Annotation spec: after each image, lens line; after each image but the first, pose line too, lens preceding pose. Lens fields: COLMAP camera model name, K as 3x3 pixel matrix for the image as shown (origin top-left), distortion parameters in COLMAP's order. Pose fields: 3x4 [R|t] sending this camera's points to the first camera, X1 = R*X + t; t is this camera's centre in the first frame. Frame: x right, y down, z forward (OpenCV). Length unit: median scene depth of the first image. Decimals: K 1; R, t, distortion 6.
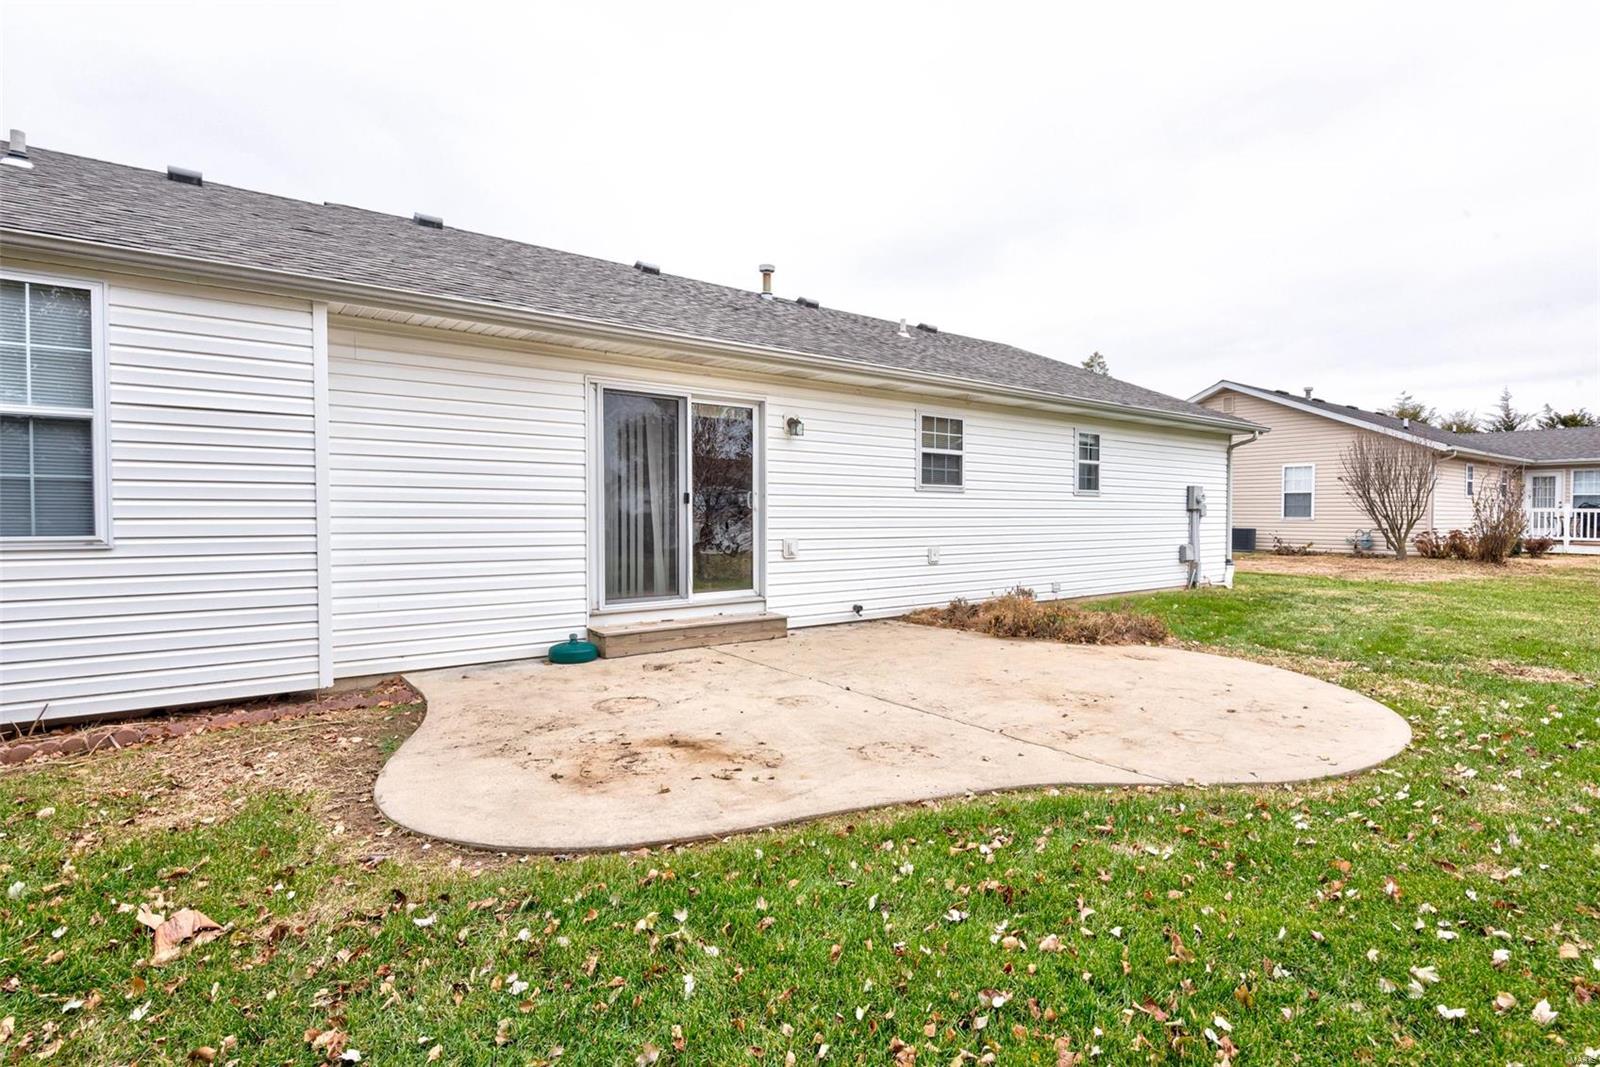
lens RADIAL K [[775.0, 0, 791.6], [0, 775.0, 533.5], [0, 0, 1]] dist [0.015696, -0.020964]
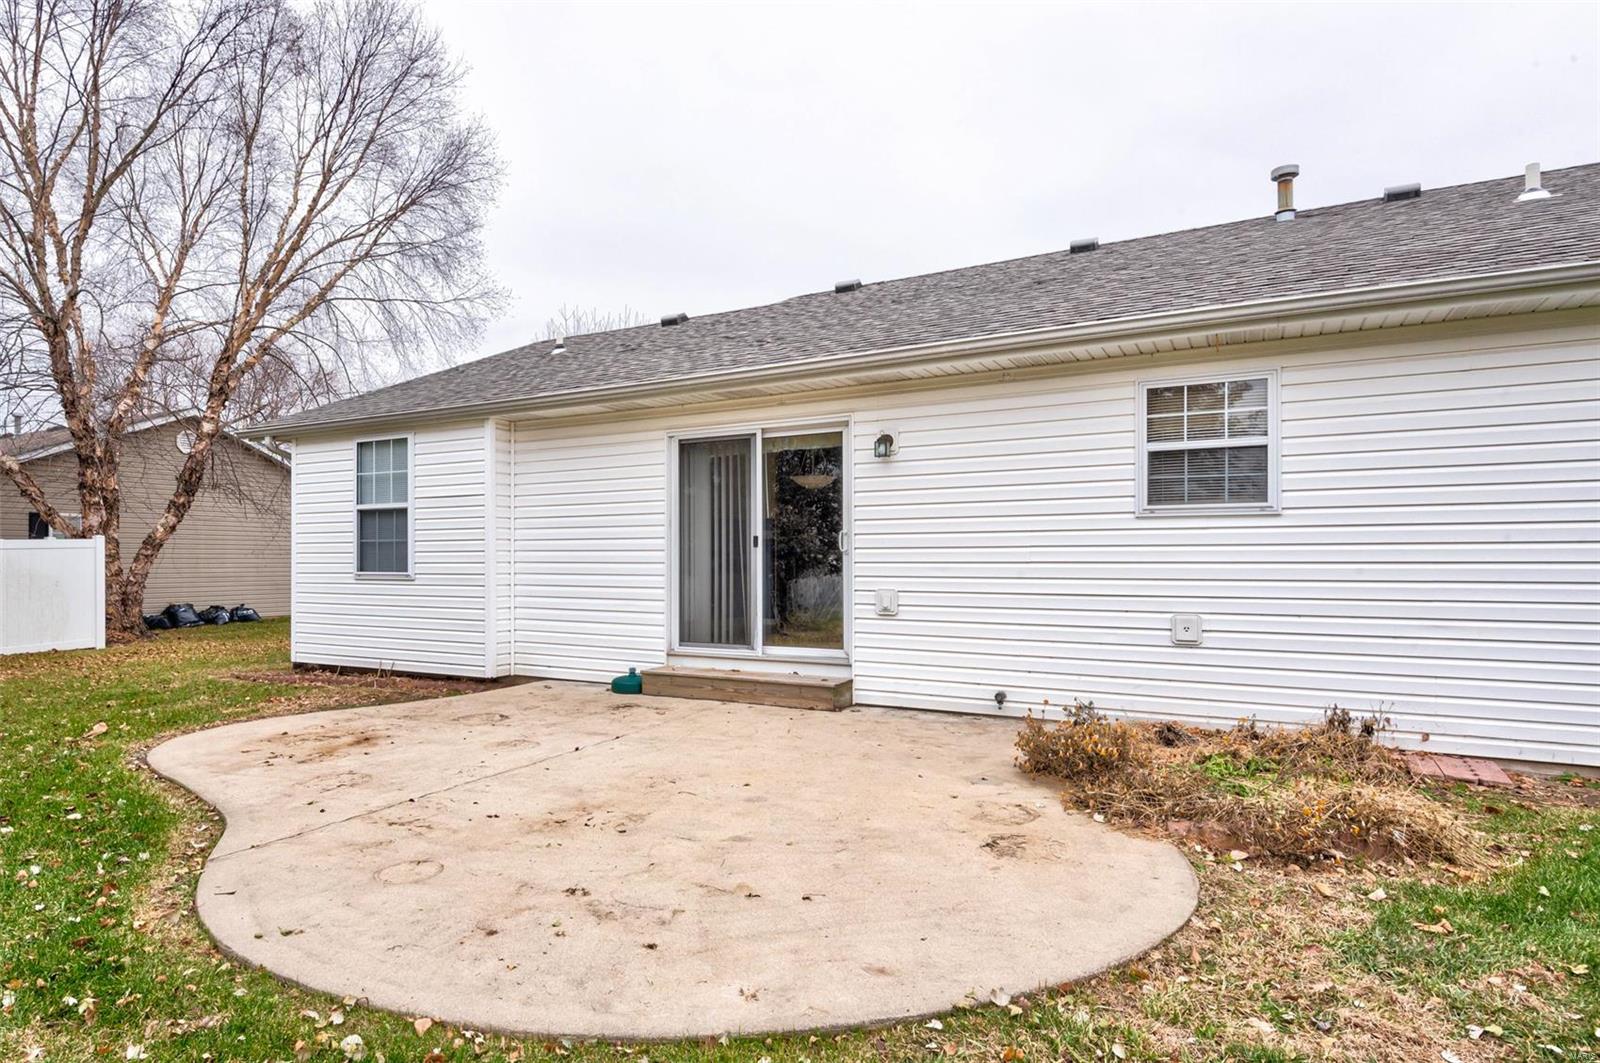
lens RADIAL K [[882.0, 0, 756.7], [0, 882.0, 562.5], [0, 0, 1]] dist [0.027208, -0.021092]
pose [[0.399133, -0.002350, -0.916890, 0.784617], [-0.021242, 0.999705, -0.011809, -0.007900], [0.916647, 0.024190, 0.398965, 0.548313]]
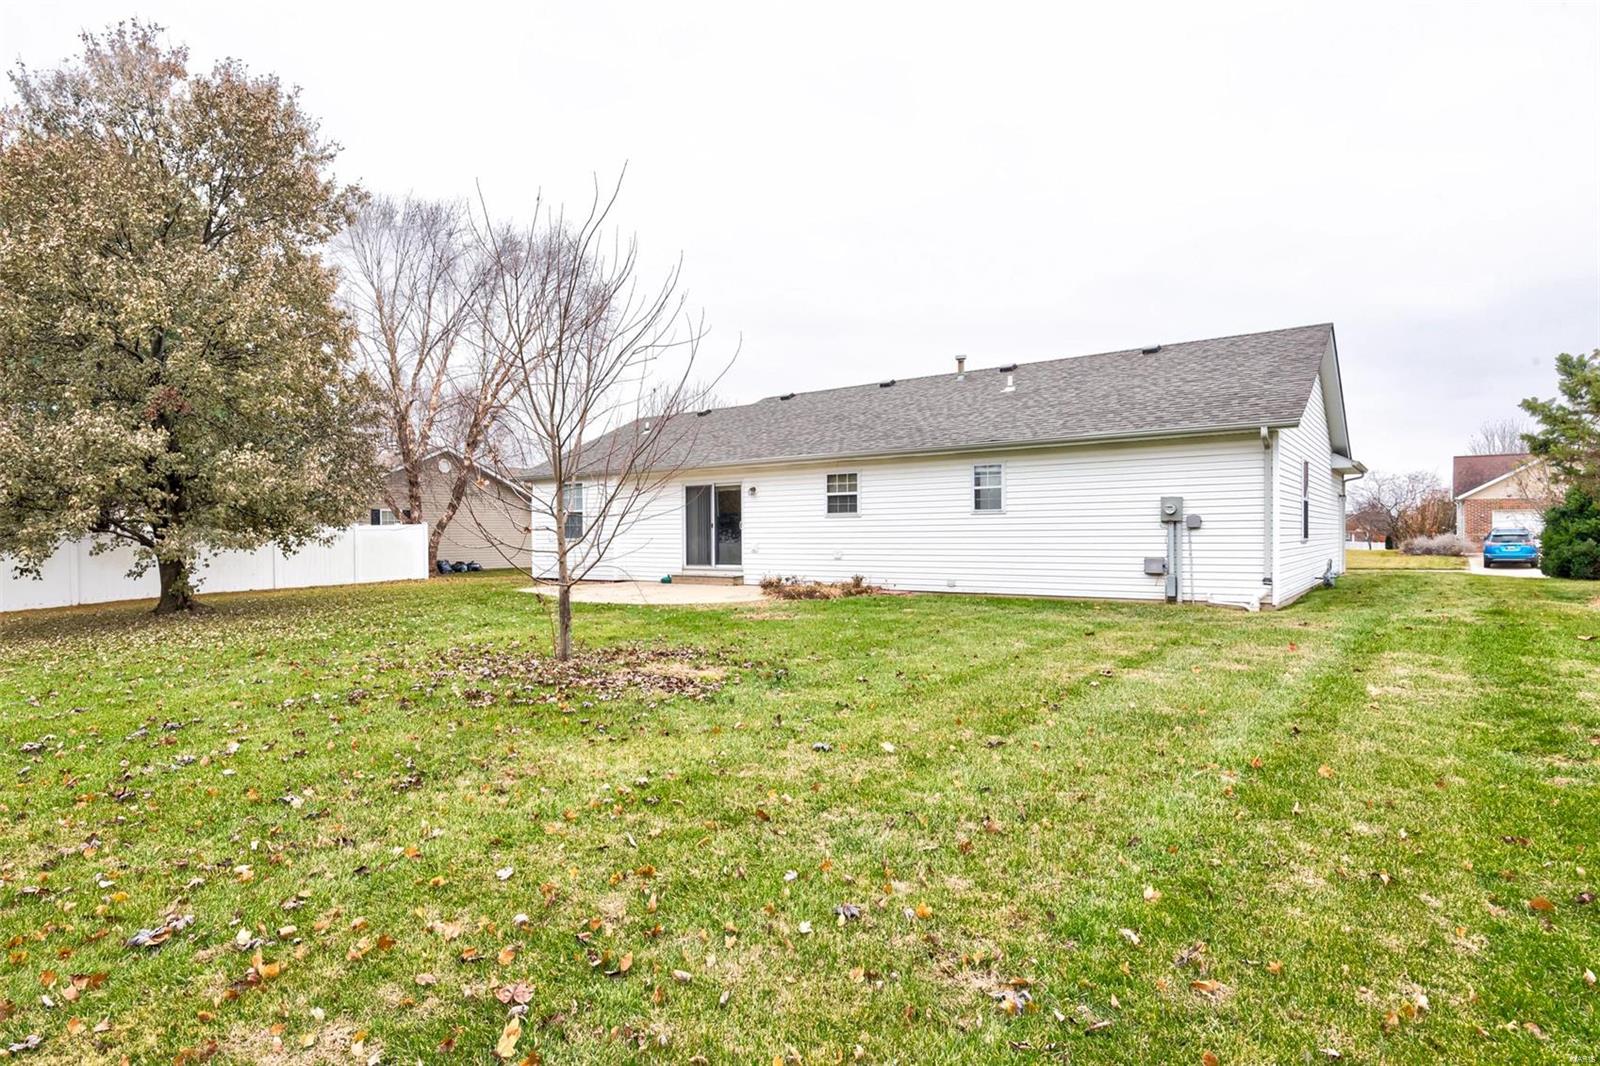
lens RADIAL K [[775.0, 0, 791.6], [0, 775.0, 533.0], [0, 0, 1]] dist [0.015696, -0.020964]
pose [[0.325445, -0.006381, -0.945540, 2.143580], [-0.014662, 0.999823, -0.011794, 0.003286], [0.945447, 0.017701, 0.325294, 0.412794]]
